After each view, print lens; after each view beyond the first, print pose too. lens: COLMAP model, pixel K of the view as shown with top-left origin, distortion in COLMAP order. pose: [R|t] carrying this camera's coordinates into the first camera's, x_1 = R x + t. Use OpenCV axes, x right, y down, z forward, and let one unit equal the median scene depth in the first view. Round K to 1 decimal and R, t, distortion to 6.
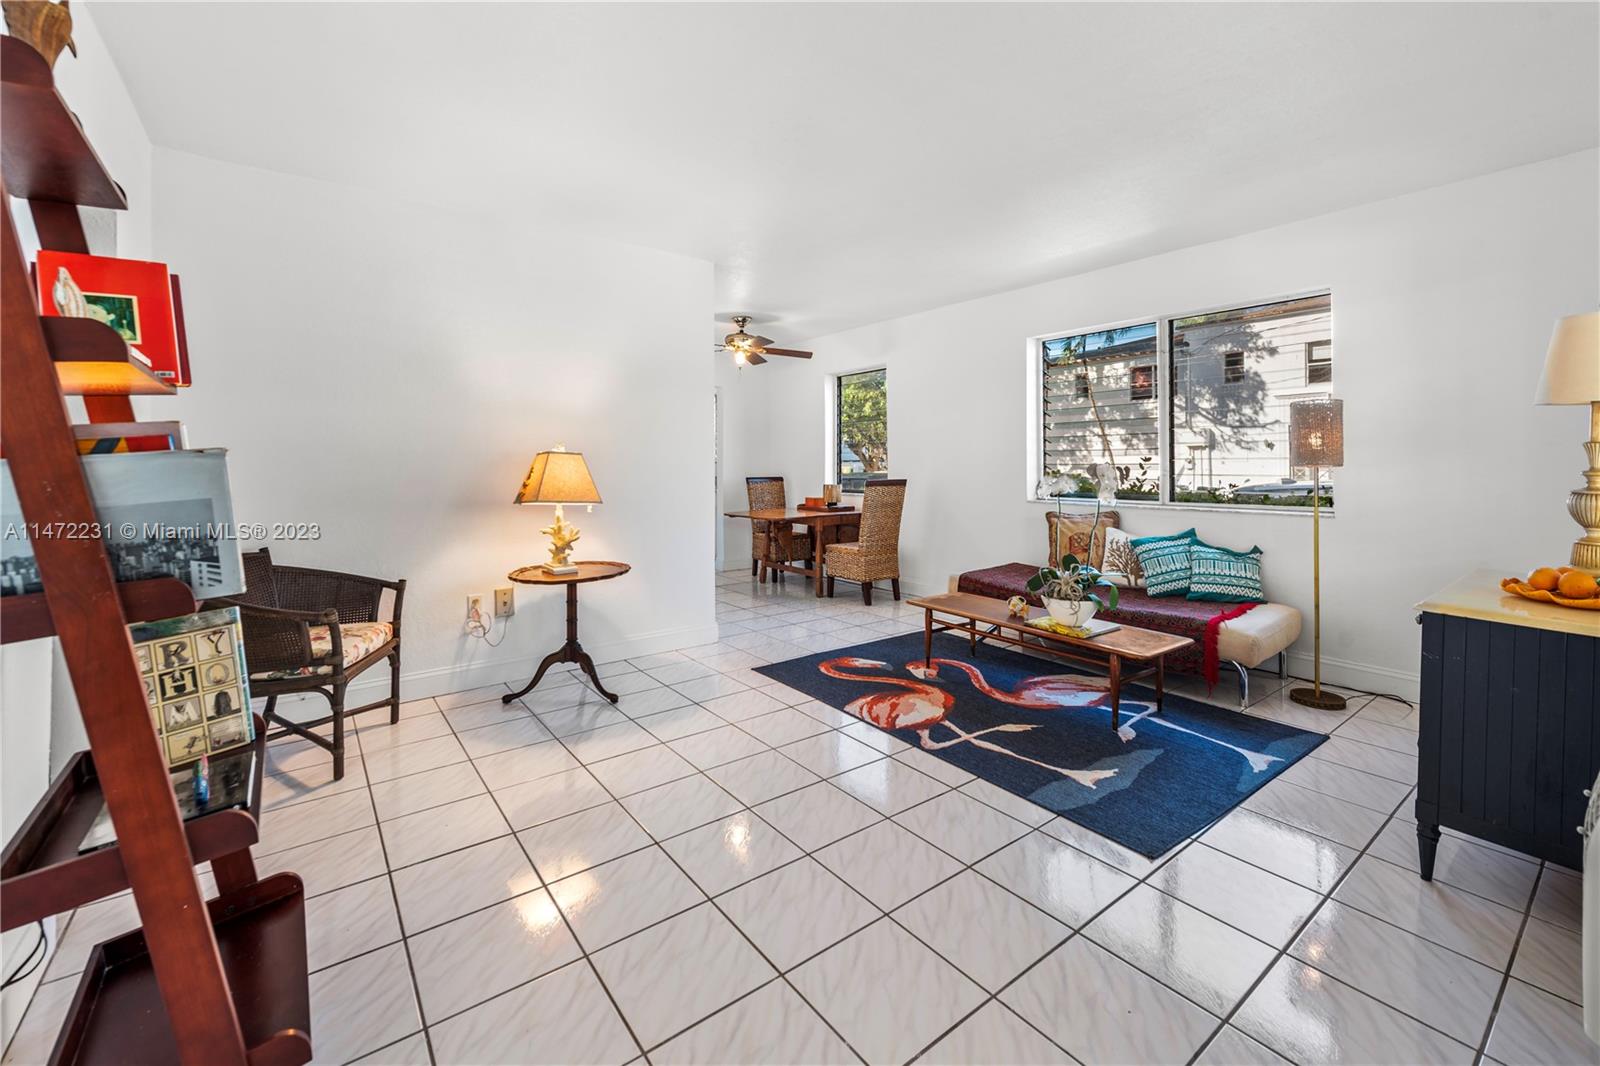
lens RADIAL K [[663.2, 0, 802.3], [0, 663.2, 456.9], [0, 0, 1]] dist [0.014592, 0.000009]
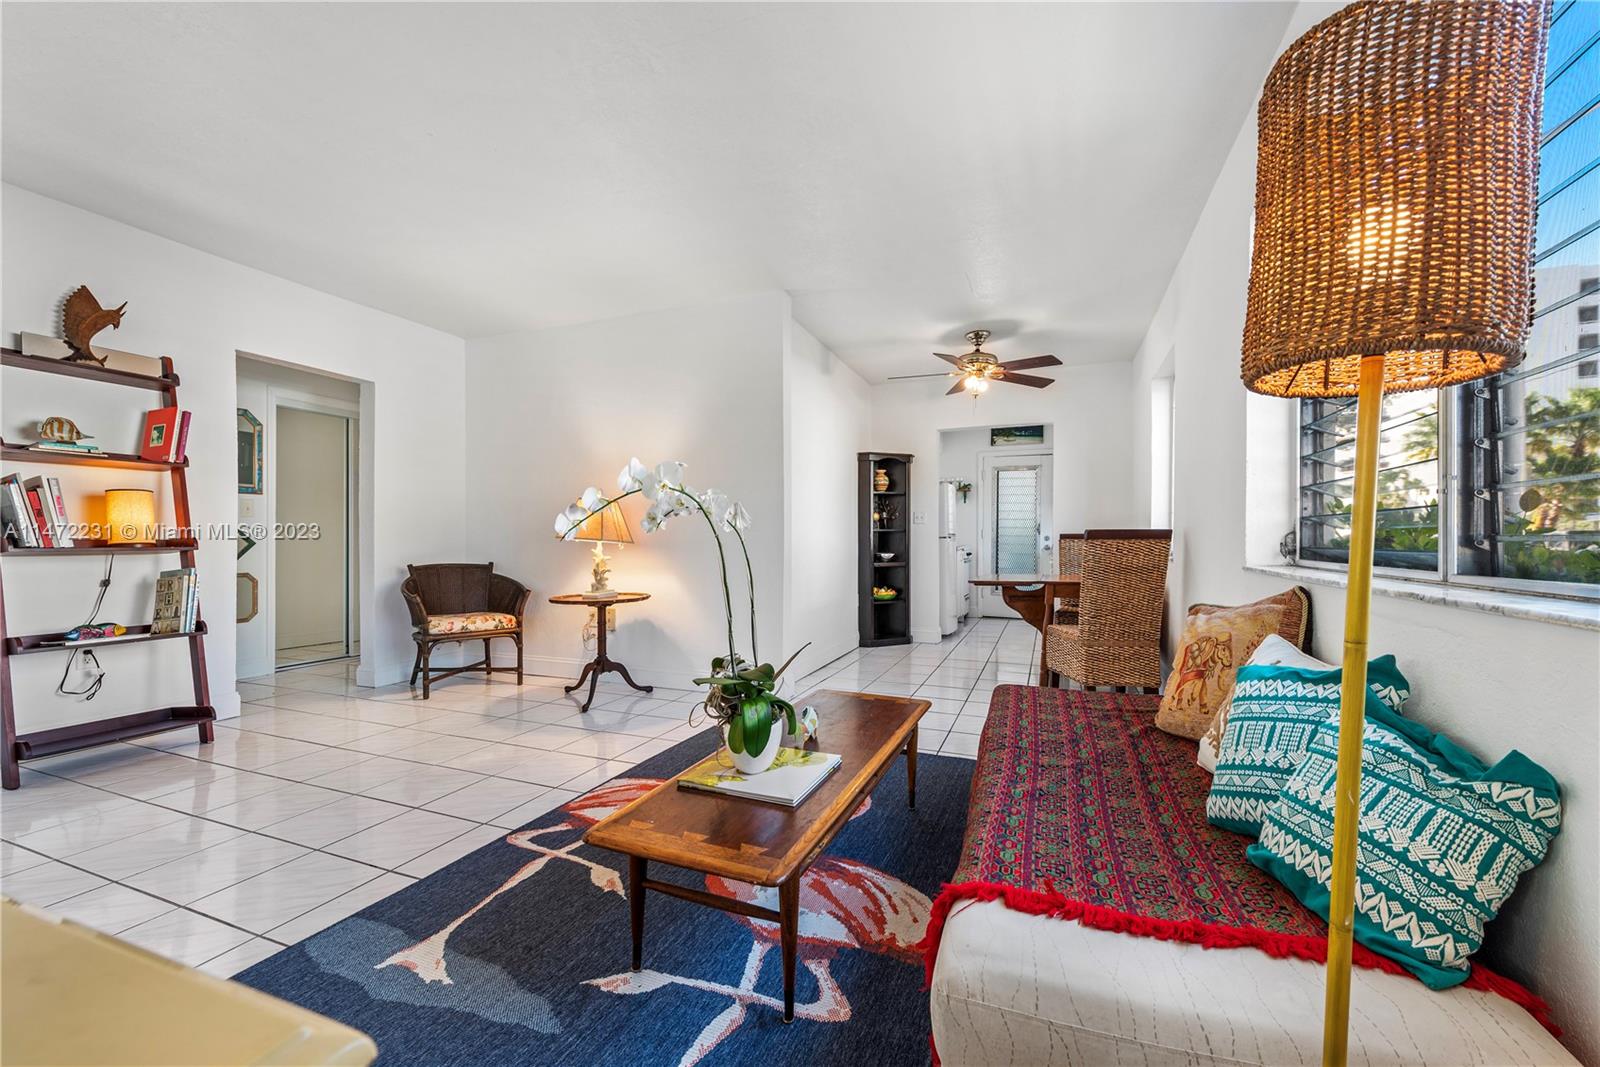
lens RADIAL K [[633.0, 0, 800.0], [0, 633.0, 533.5], [0, 0, 1]] dist [0.000692, 0.000027]
pose [[0.512445, -0.005531, -0.858702, 0.942008], [0.007927, 0.999967, -0.001711, 0.071267], [0.858683, -0.005931, 0.512472, 0.840847]]
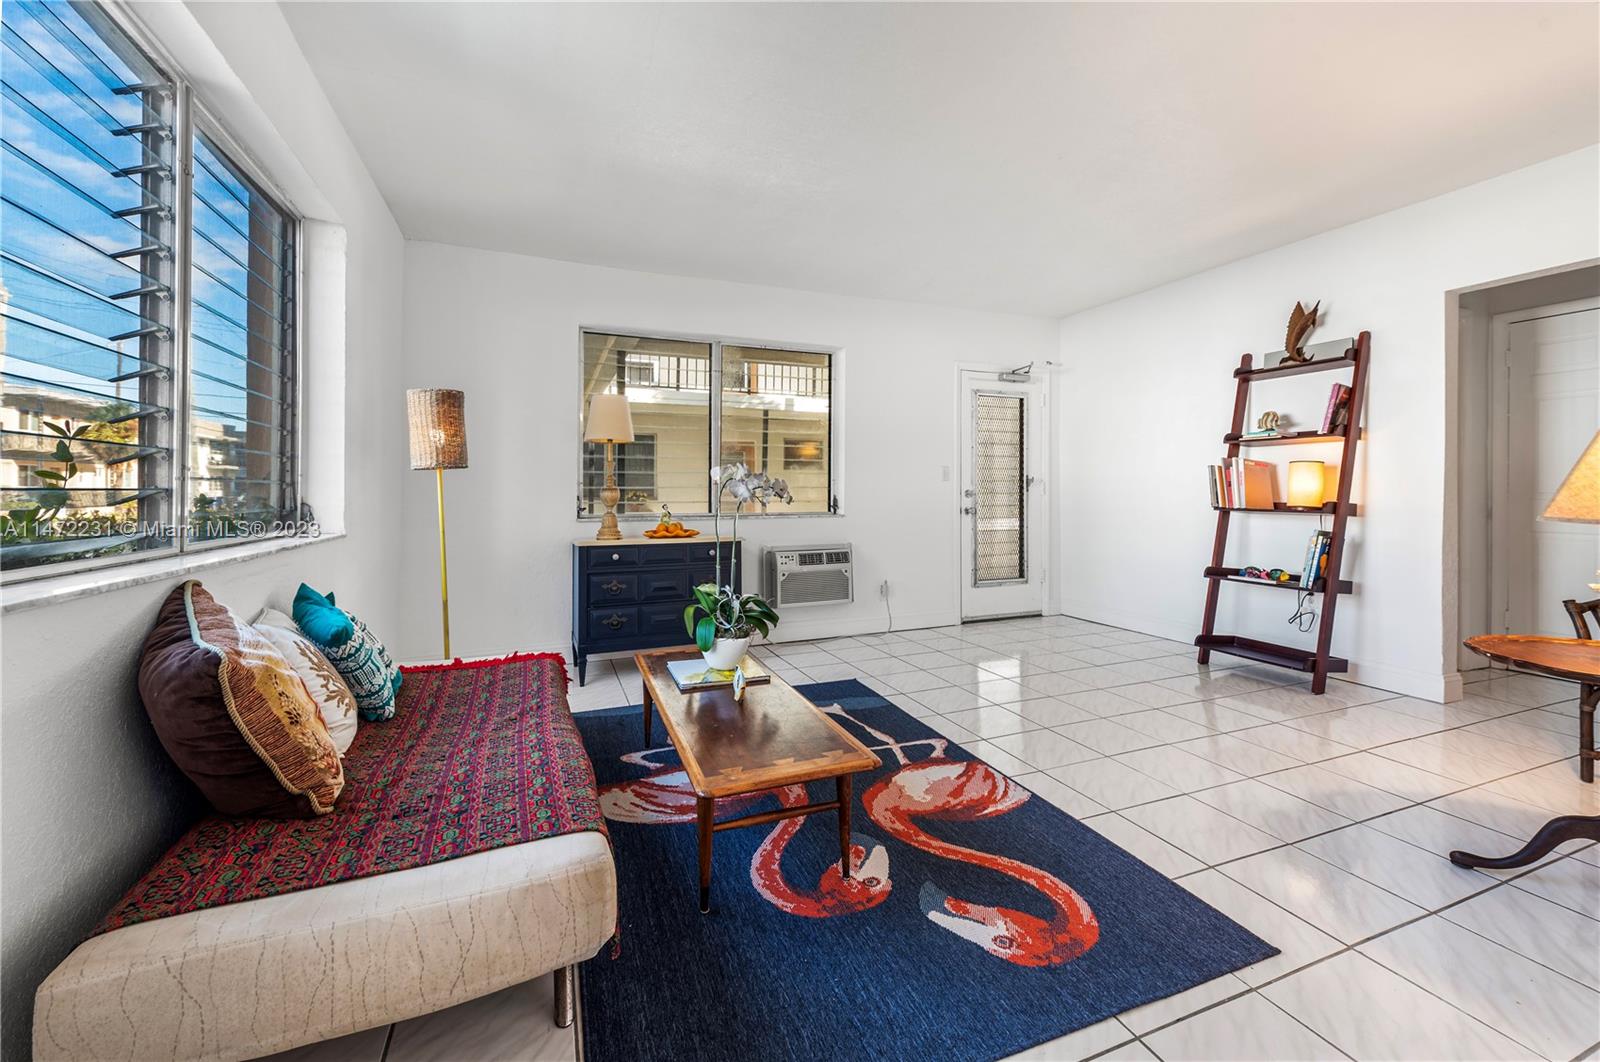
lens RADIAL K [[642.7, 0, 812.2], [0, 642.7, 489.4], [0, 0, 1]] dist [0.000566, 0.000018]
pose [[-0.968349, 0.000736, 0.249598, 0.125593], [-0.002429, 0.999921, -0.012372, 0.060456], [-0.249587, -0.012586, -0.968271, 1.854360]]
